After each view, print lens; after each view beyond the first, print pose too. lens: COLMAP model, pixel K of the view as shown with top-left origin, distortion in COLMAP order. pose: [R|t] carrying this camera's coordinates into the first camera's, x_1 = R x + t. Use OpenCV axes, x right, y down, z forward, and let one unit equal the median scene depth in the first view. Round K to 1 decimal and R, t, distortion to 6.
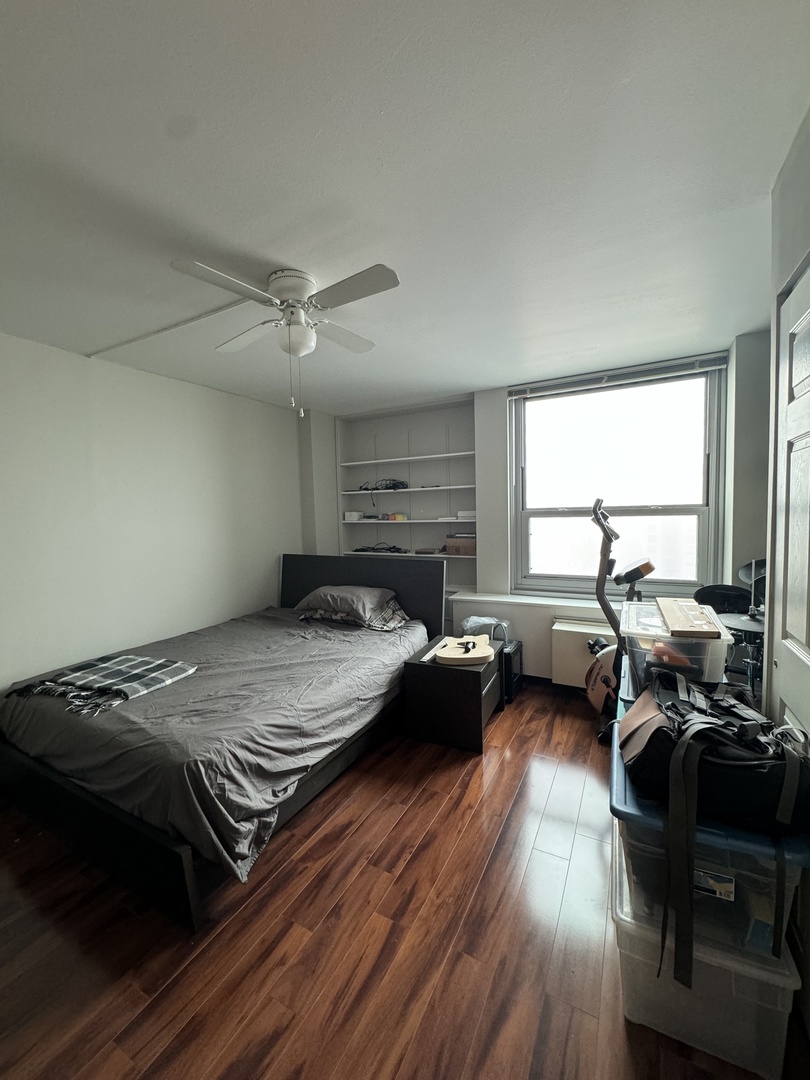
lens RADIAL K [[429.7, 0, 407.7], [0, 429.7, 540.7], [0, 0, 1]] dist [-0.003560, -0.000332]
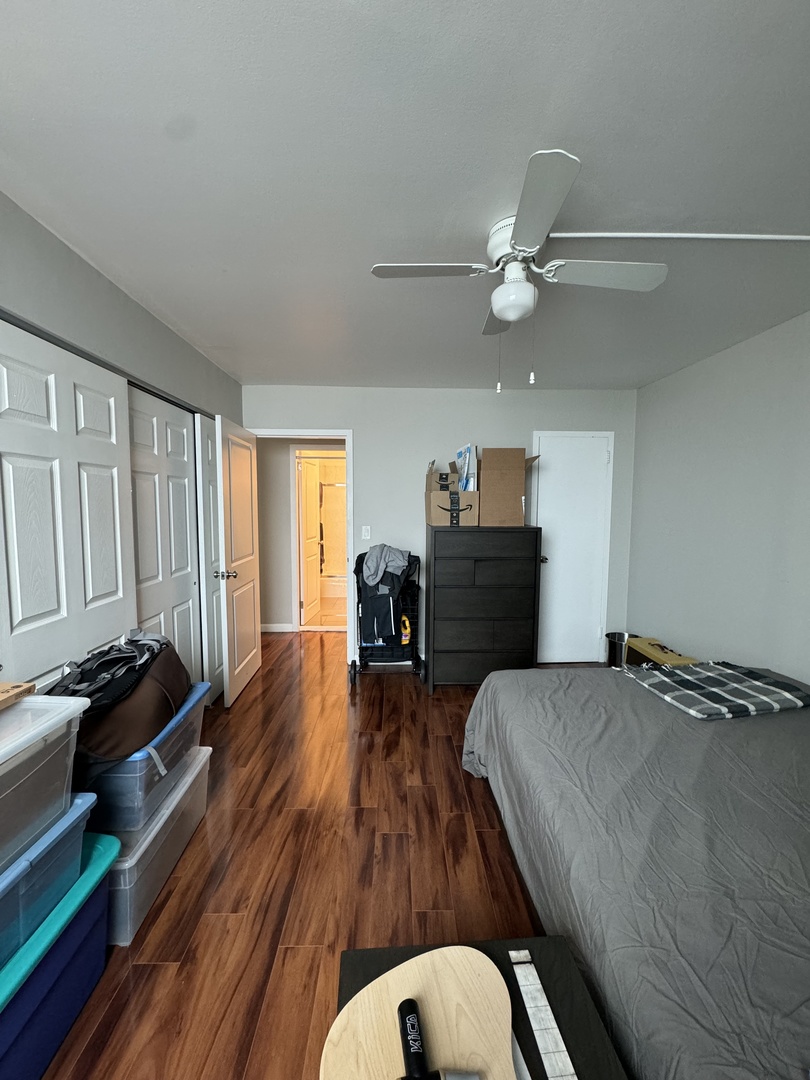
lens RADIAL K [[429.7, 0, 405.3], [0, 429.7, 533.4], [0, 0, 1]] dist [-0.003560, -0.000332]
pose [[-0.871977, 0.050422, -0.486943, 0.400158], [-0.014459, 0.991595, 0.128568, -0.137447], [0.489333, 0.119149, -0.863919, 1.840571]]
